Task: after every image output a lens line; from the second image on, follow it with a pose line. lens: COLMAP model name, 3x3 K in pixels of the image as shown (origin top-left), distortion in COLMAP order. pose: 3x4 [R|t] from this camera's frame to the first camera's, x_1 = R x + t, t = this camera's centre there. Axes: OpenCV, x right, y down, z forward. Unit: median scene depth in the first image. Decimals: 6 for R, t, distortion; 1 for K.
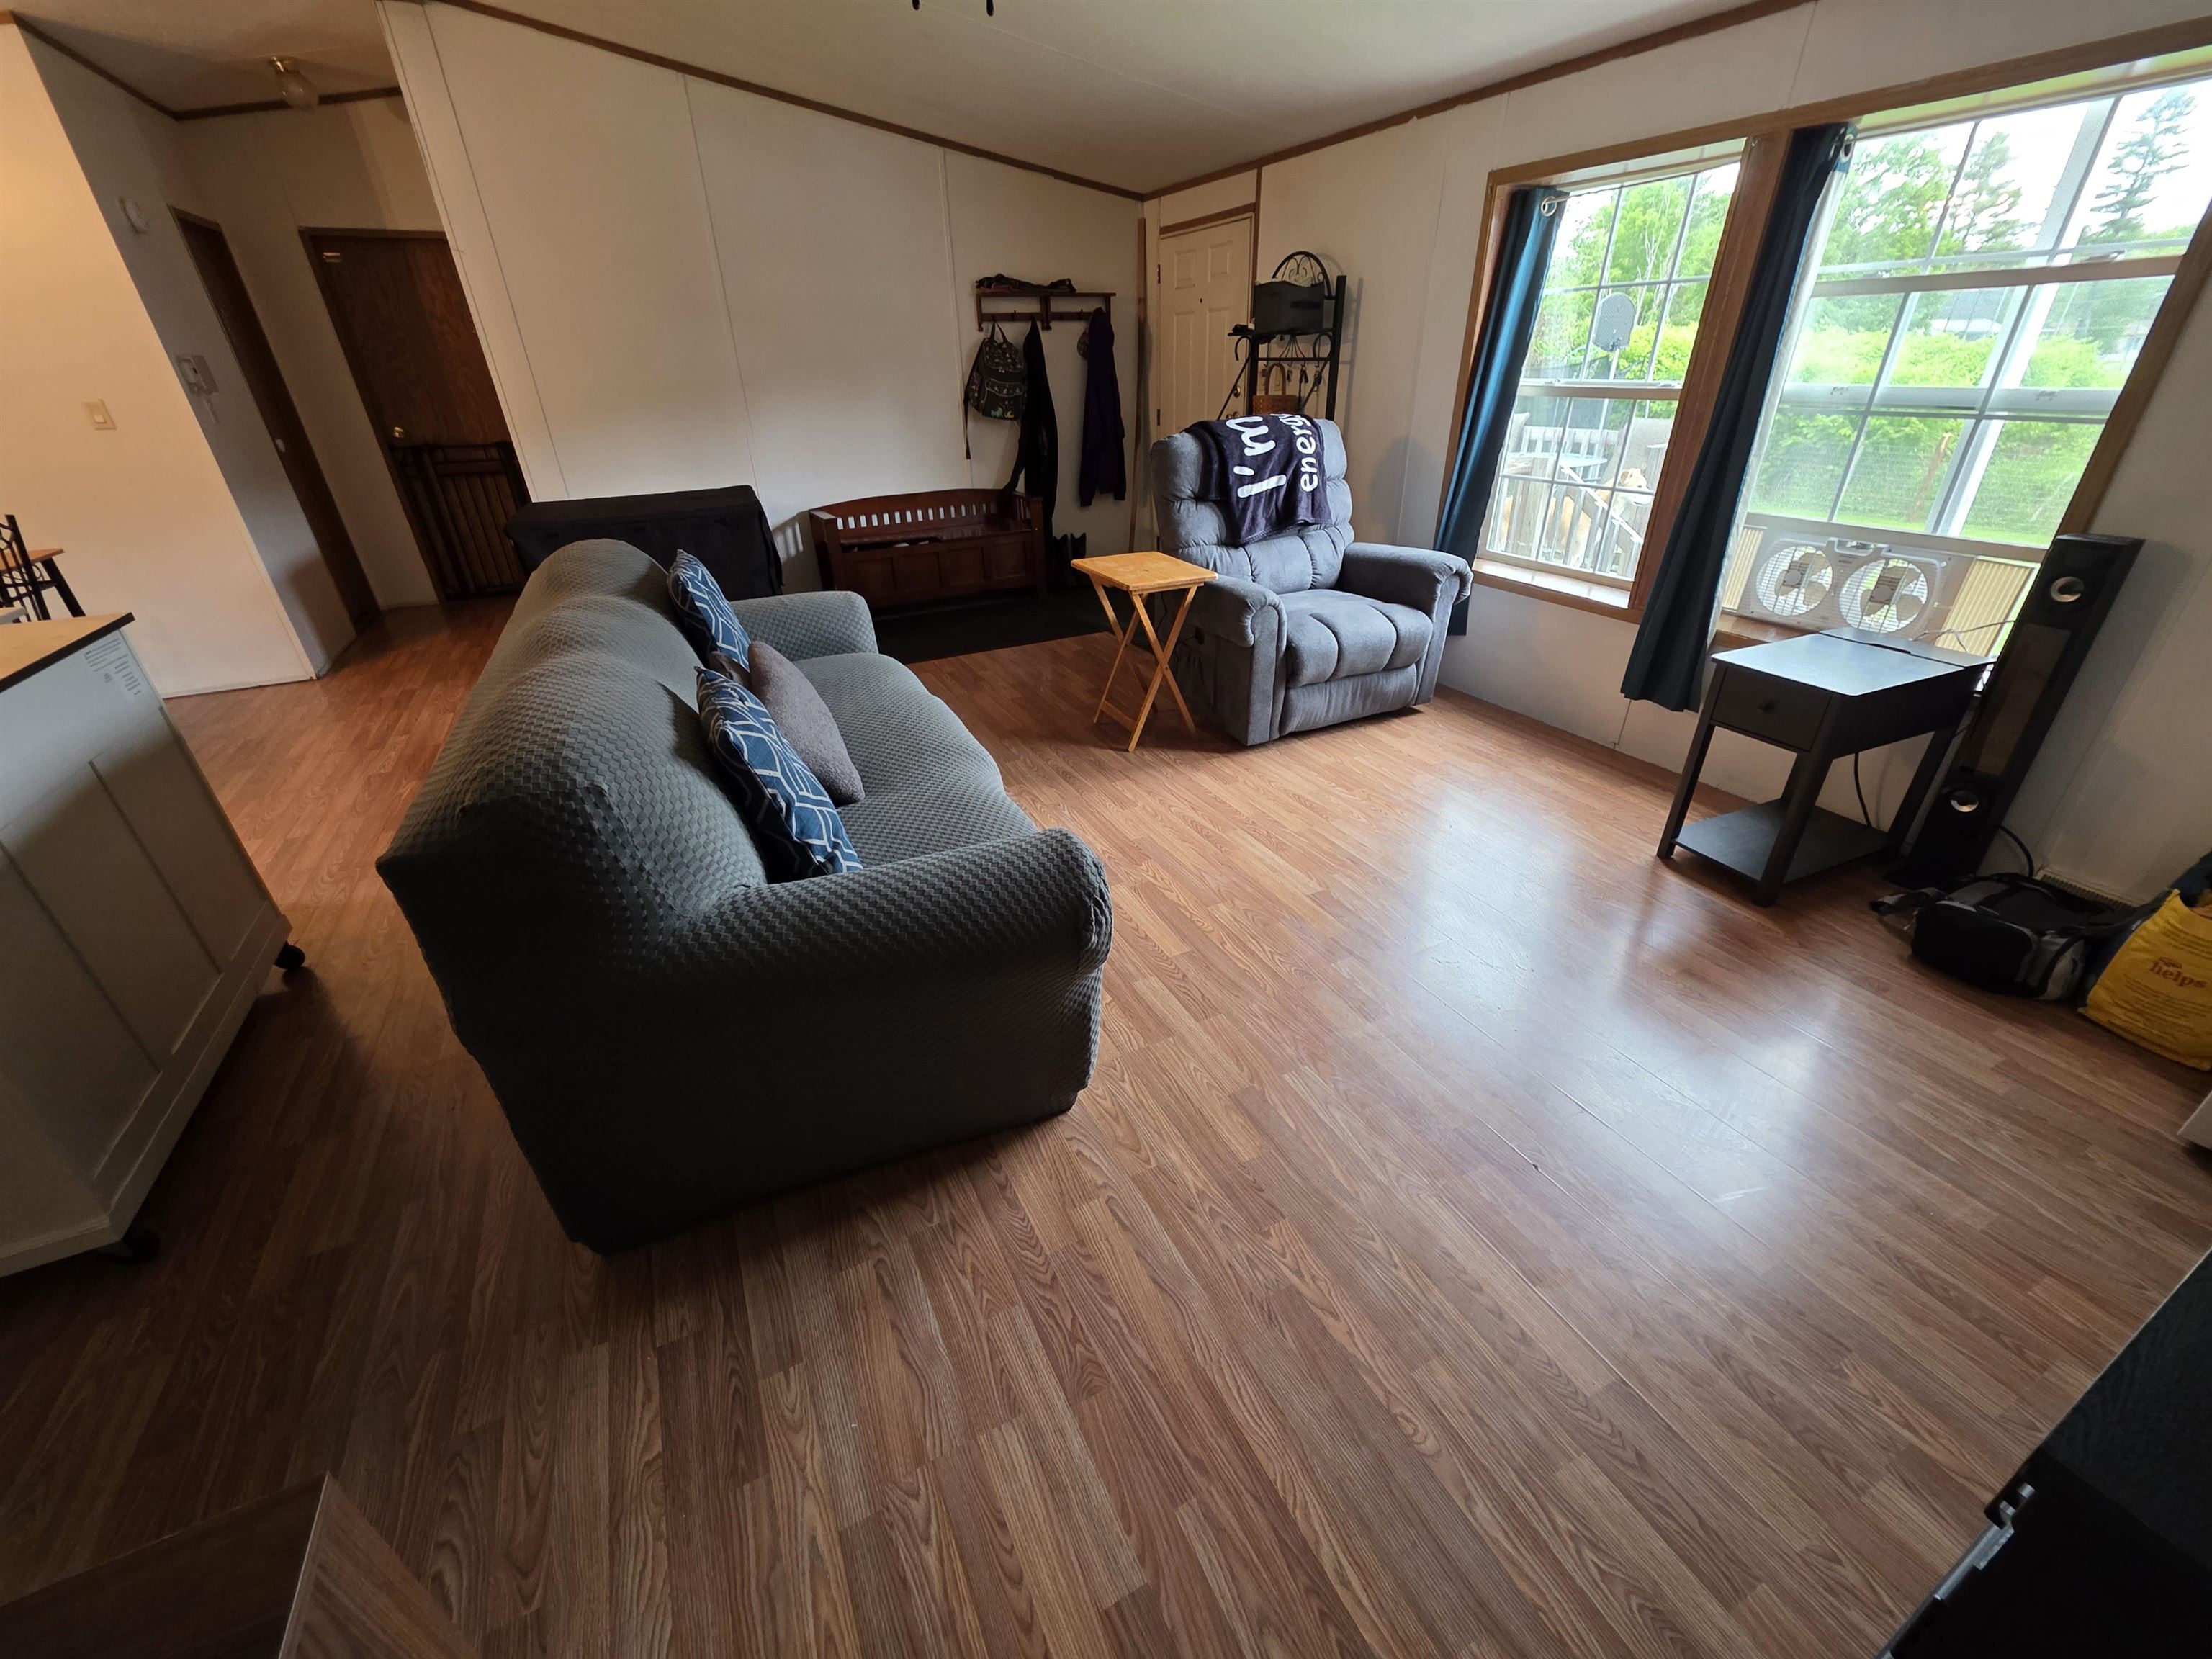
lens RADIAL K [[879.2, 0, 1105.1], [0, 879.2, 836.8], [0, 0, 1]] dist [0.003041, -0.000987]
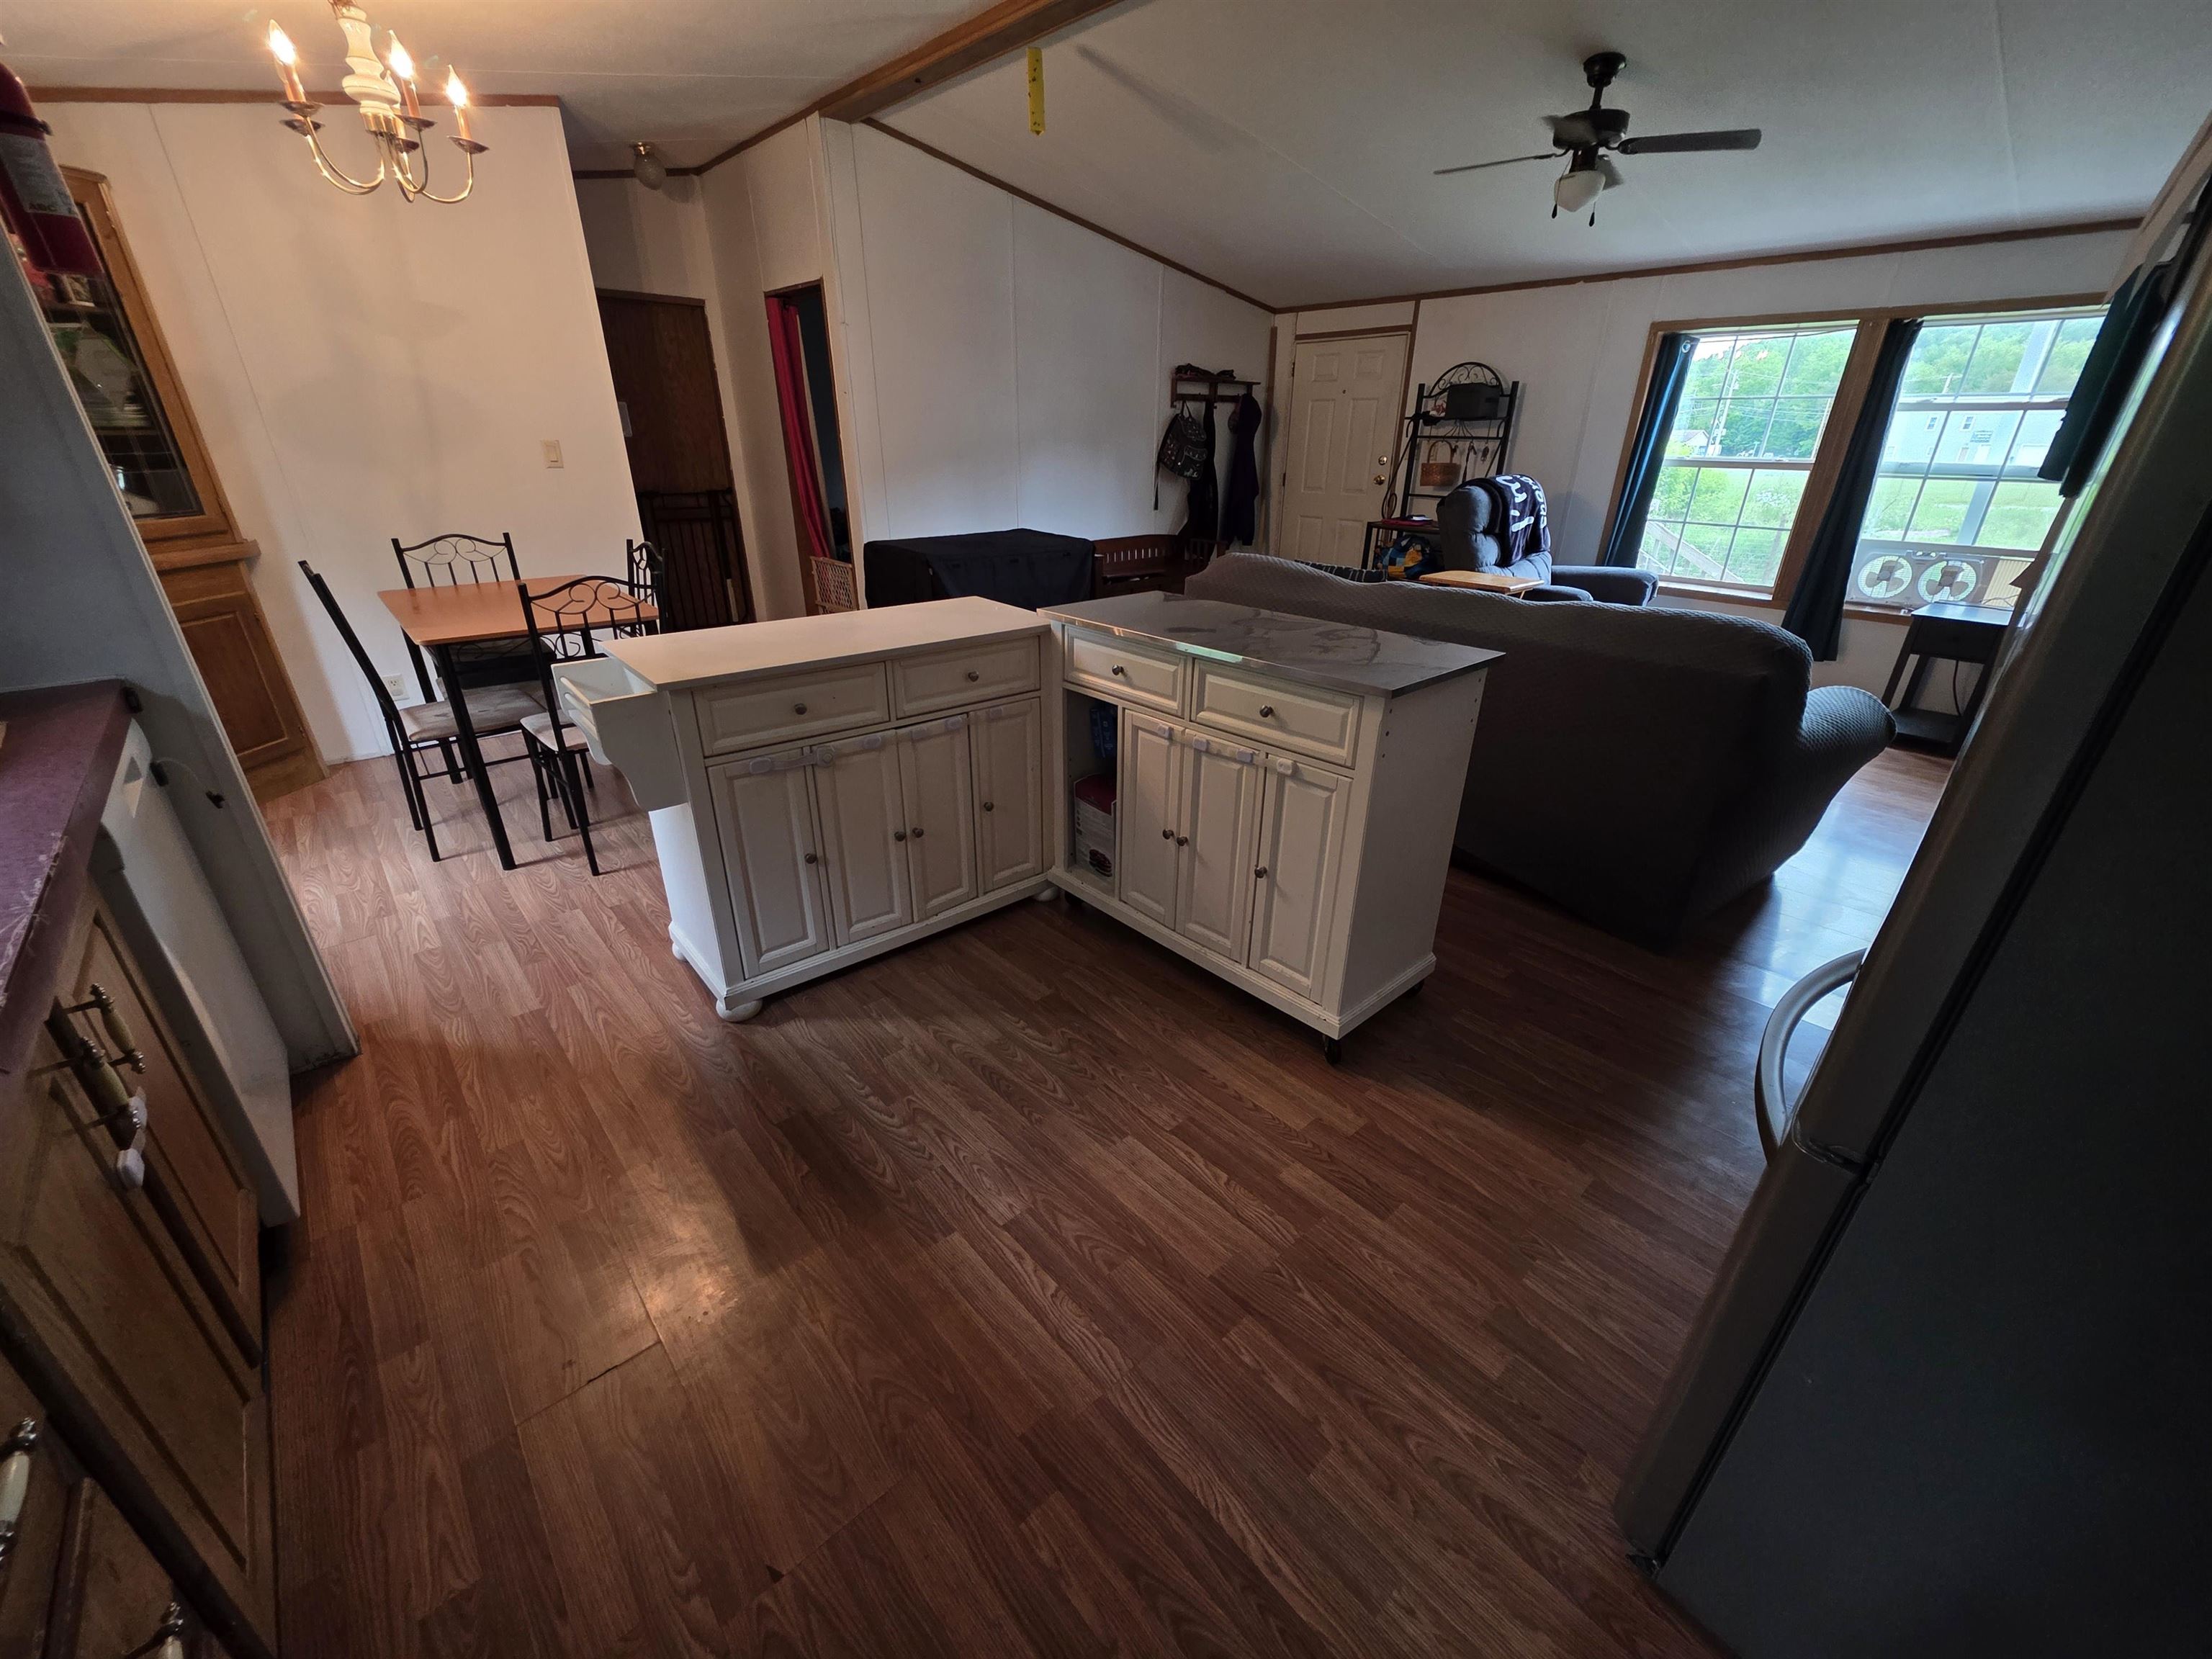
lens RADIAL K [[879.2, 0, 1129.4], [0, 879.2, 817.2], [0, 0, 1]] dist [0.003041, -0.000987]
pose [[0.961348, -0.082379, 0.262724, -1.076521], [0.105573, 0.991549, -0.075403, 0.131864], [-0.254292, 0.100225, 0.961920, -0.175676]]
